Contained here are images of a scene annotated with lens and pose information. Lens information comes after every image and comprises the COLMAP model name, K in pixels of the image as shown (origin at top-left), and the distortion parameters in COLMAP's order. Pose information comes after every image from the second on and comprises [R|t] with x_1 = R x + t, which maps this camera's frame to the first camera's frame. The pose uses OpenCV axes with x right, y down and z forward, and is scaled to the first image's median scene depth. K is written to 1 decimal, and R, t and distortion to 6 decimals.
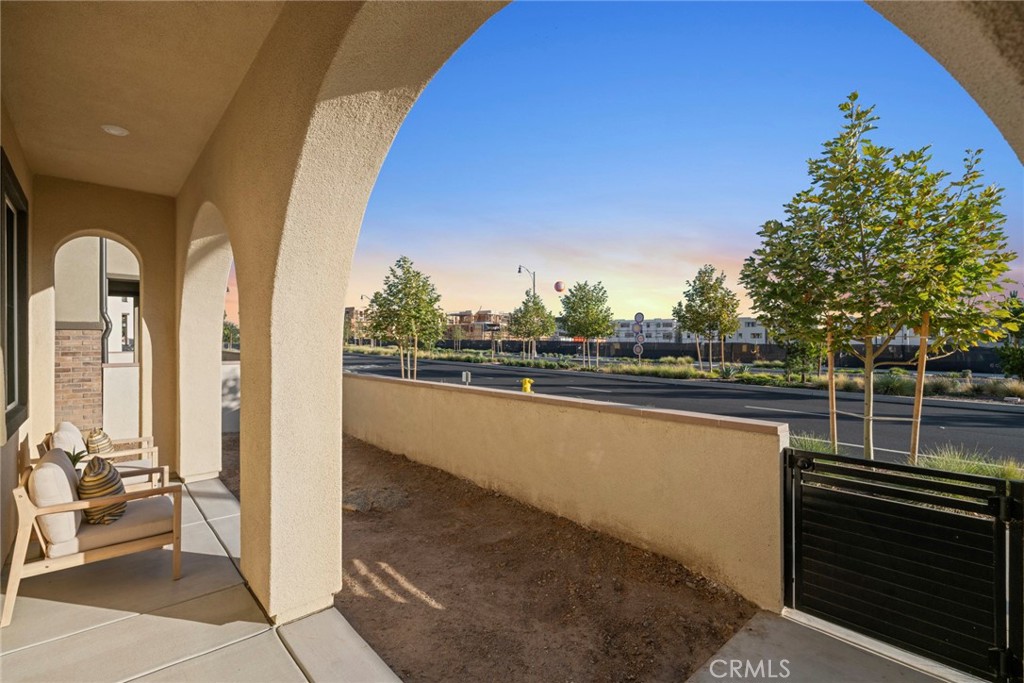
lens RADIAL K [[465.8, 0, 515.1], [0, 465.8, 342.7], [0, 0, 1]] dist [0.000874, -0.000301]
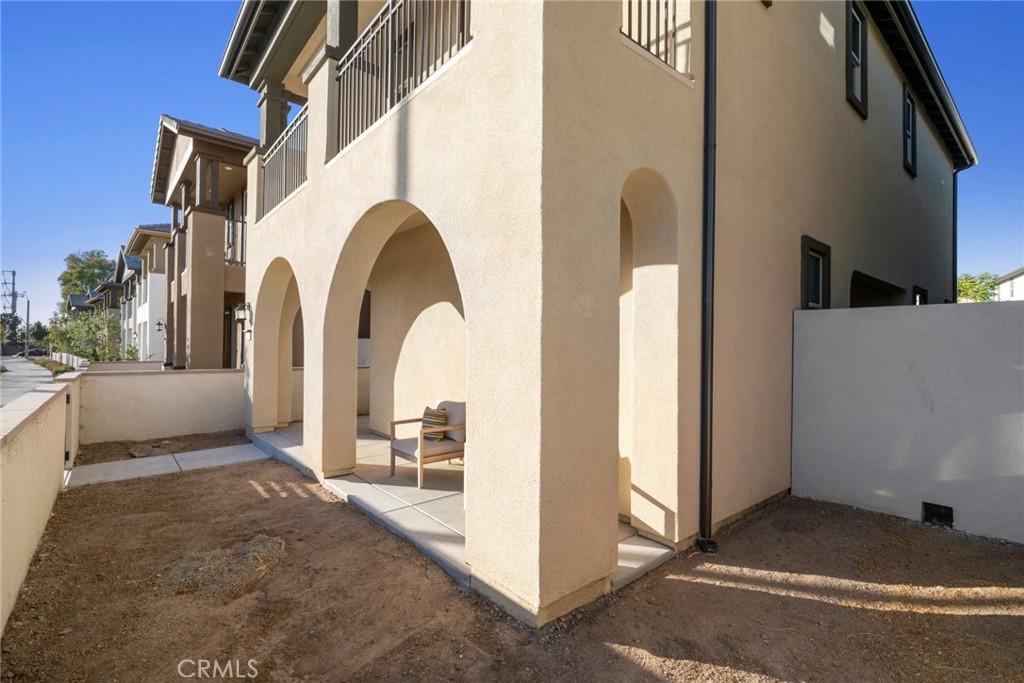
lens RADIAL K [[465.8, 0, 511.8], [0, 465.8, 339.4], [0, 0, 1]] dist [0.000874, -0.000301]
pose [[-0.998899, -0.016076, 0.044069, -1.070596], [-0.016445, 0.999832, -0.008037, 0.006110], [-0.043932, -0.008753, -0.998996, 2.368104]]
